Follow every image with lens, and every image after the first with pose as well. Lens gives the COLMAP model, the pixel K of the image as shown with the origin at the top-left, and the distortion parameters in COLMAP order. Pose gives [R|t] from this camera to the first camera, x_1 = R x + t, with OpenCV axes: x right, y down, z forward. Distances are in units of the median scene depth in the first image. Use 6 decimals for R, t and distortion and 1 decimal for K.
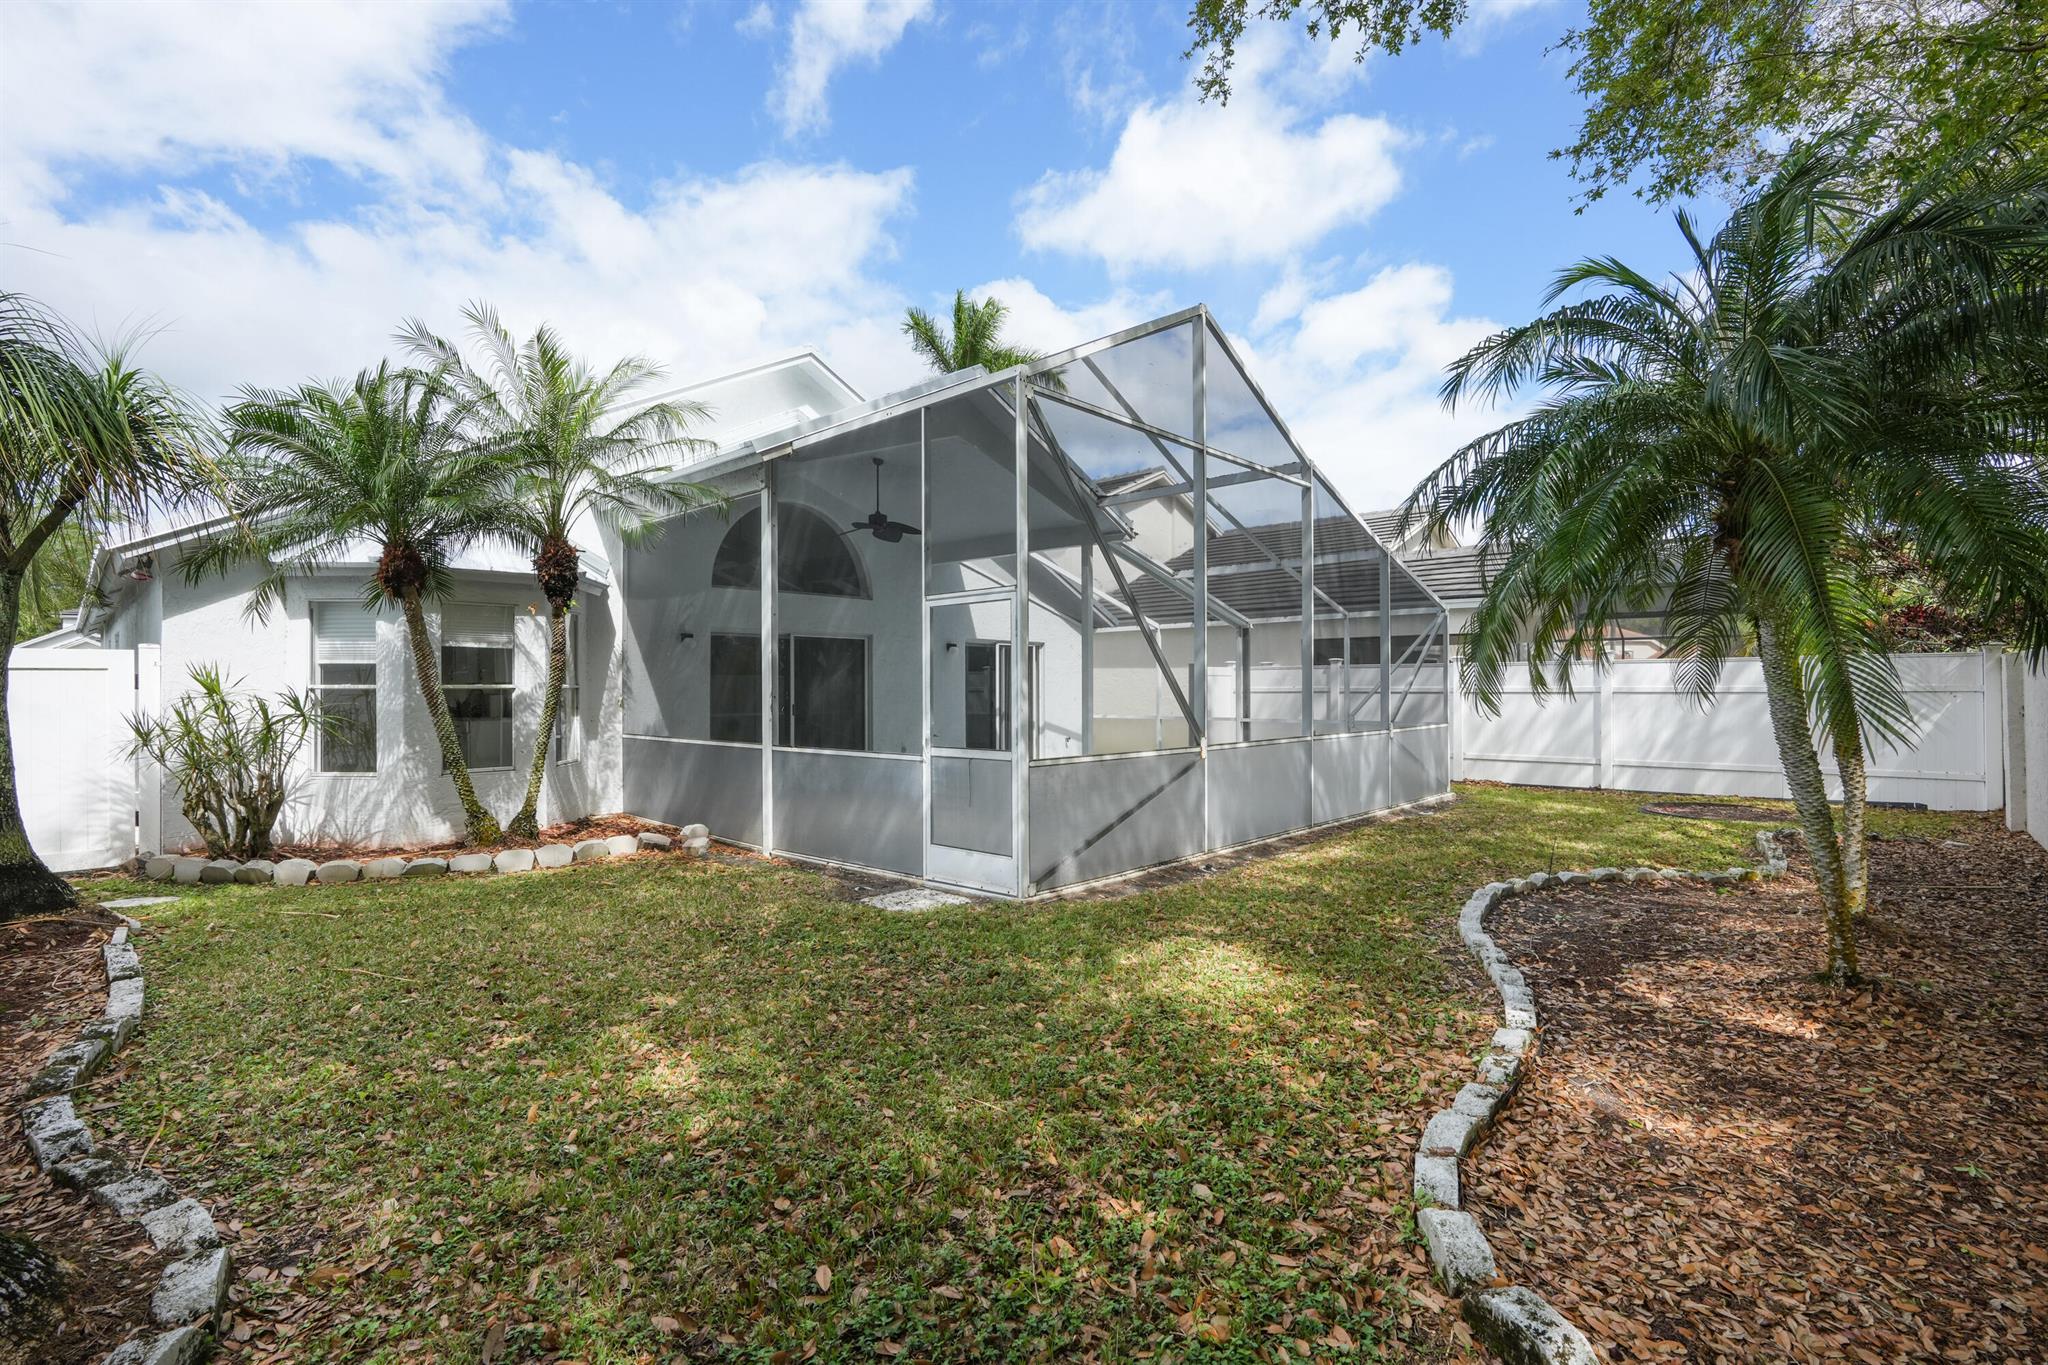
lens RADIAL K [[949.9, 0, 1015.9], [0, 949.9, 682.8], [0, 0, 1]] dist [-0.001074, 0.000616]
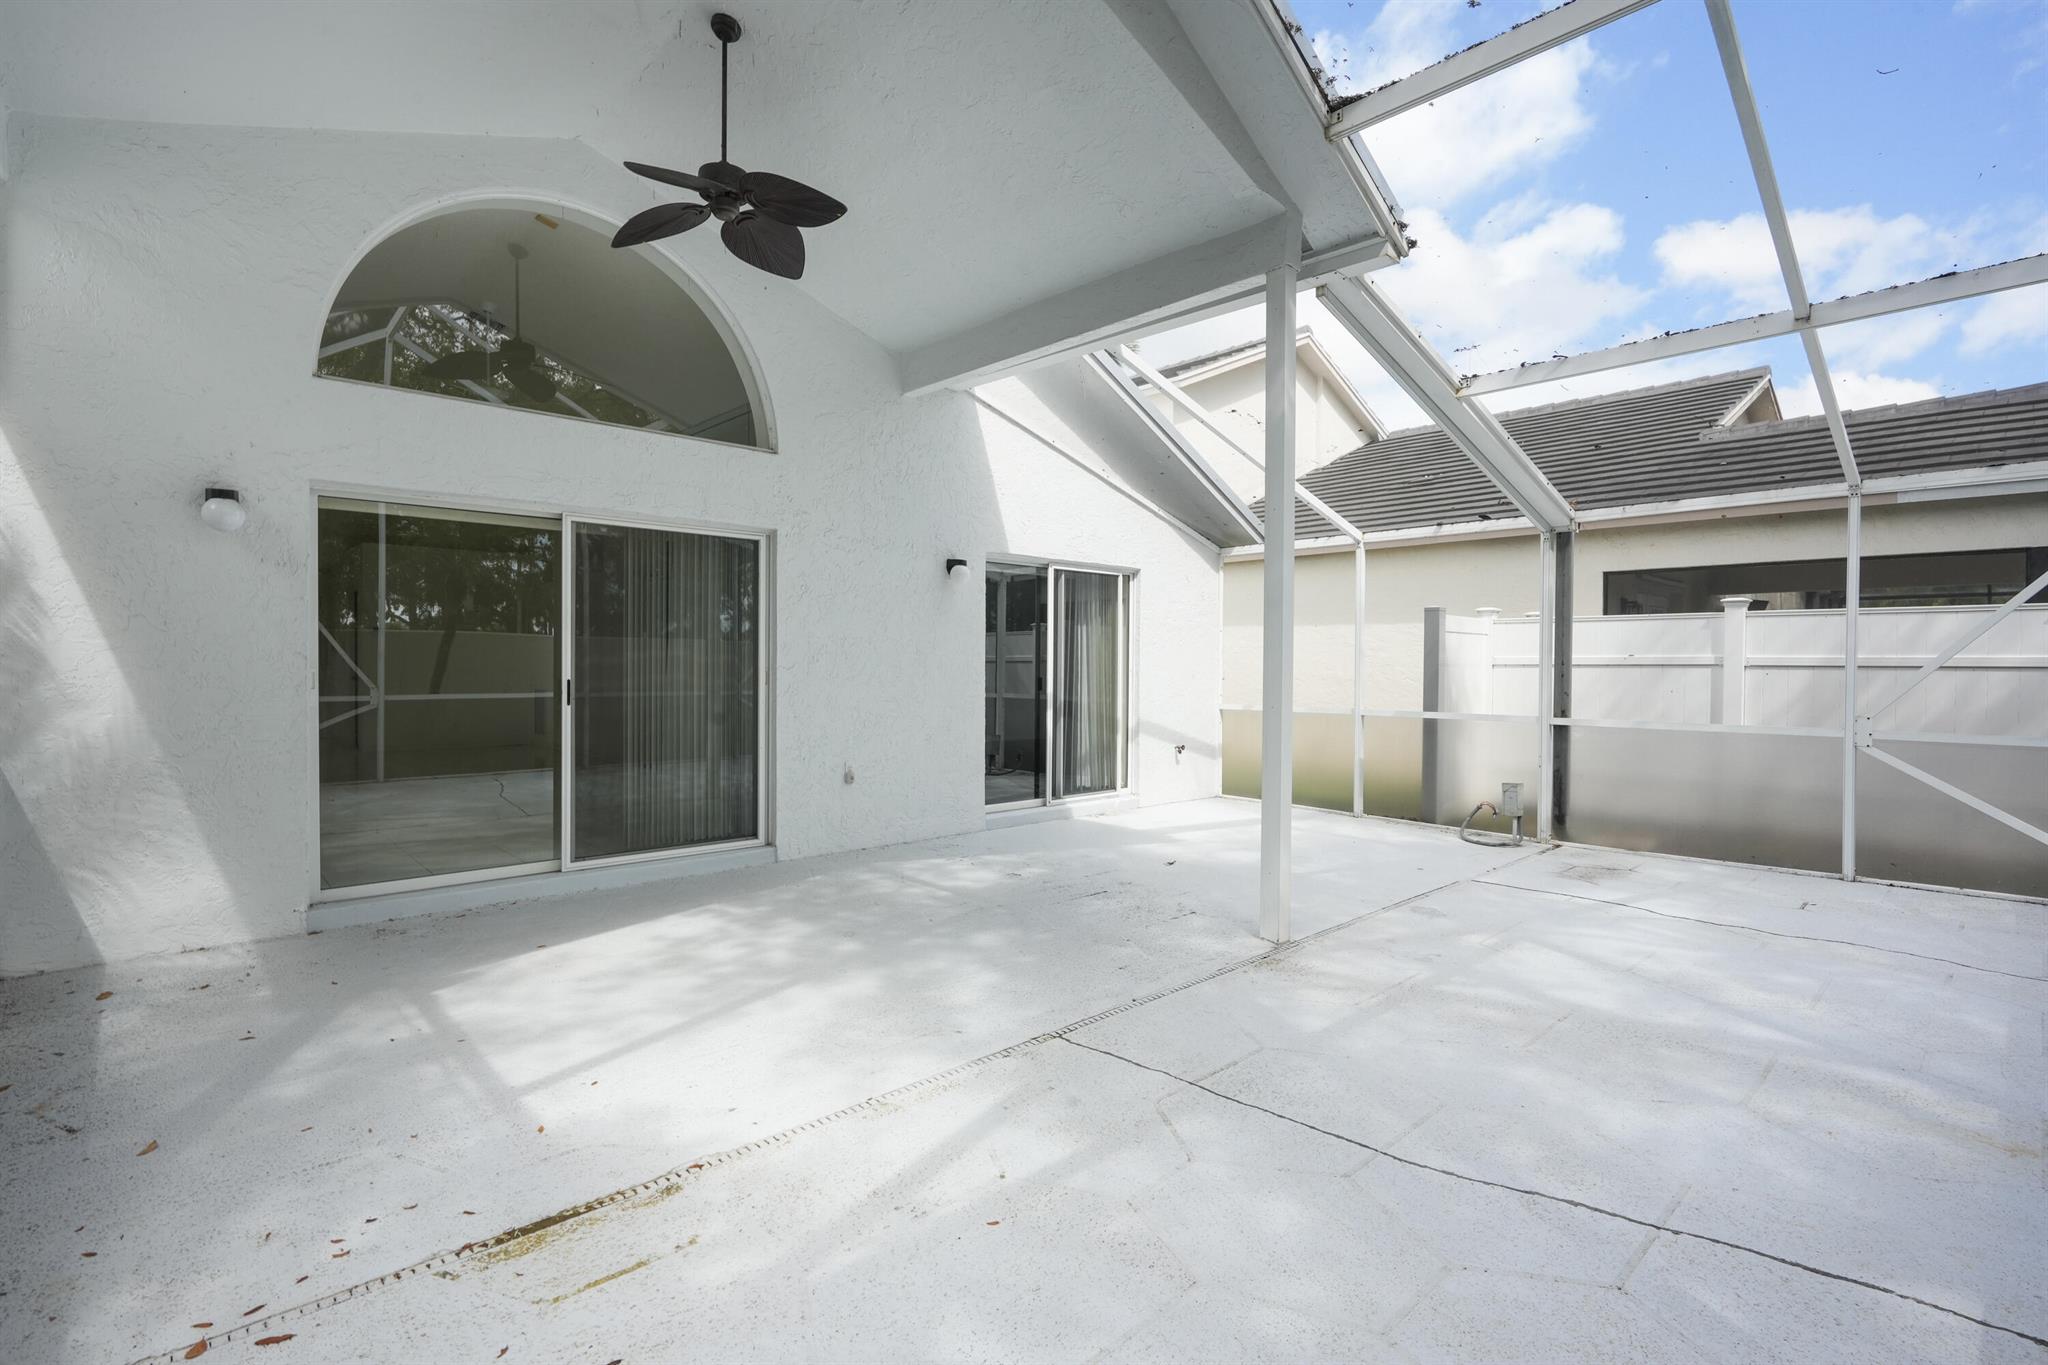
lens RADIAL K [[949.9, 0, 1015.9], [0, 949.9, 682.8], [0, 0, 1]] dist [-0.001074, 0.000616]
pose [[0.998967, 0.009940, -0.044339, -0.015637], [-0.008462, 0.999407, 0.033391, 0.004841], [0.044645, -0.032981, 0.998458, 0.503639]]
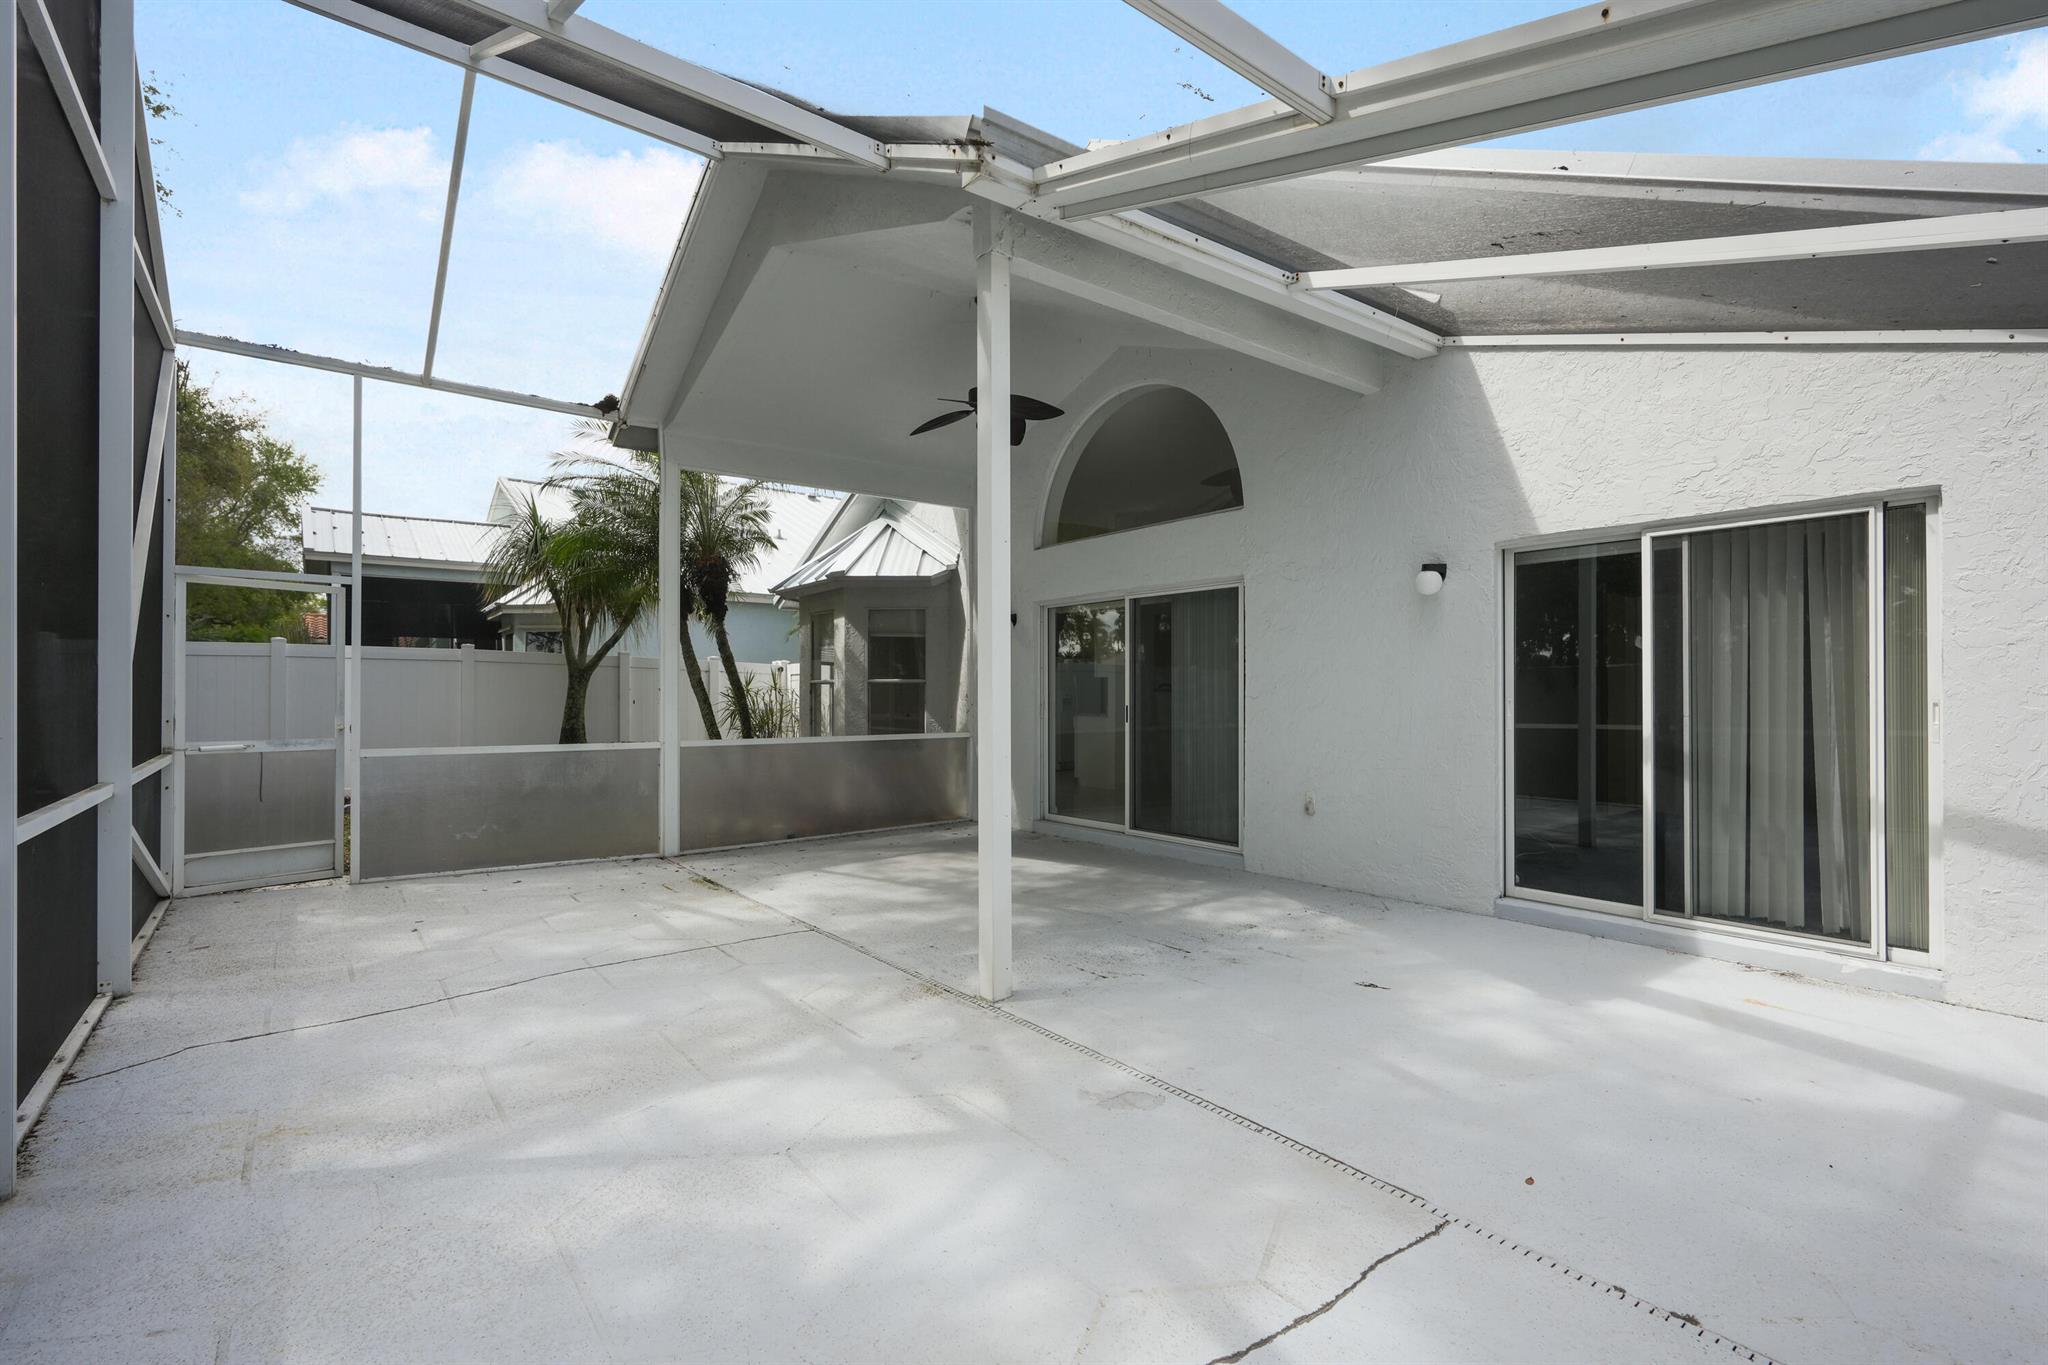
lens RADIAL K [[949.9, 0, 1015.9], [0, 949.9, 682.8], [0, 0, 1]] dist [-0.001074, 0.000616]
pose [[-0.148933, -0.009606, -0.988801, 0.333716], [0.013302, 0.999843, -0.011717, 0.009729], [0.988758, -0.014898, -0.148781, 0.865732]]
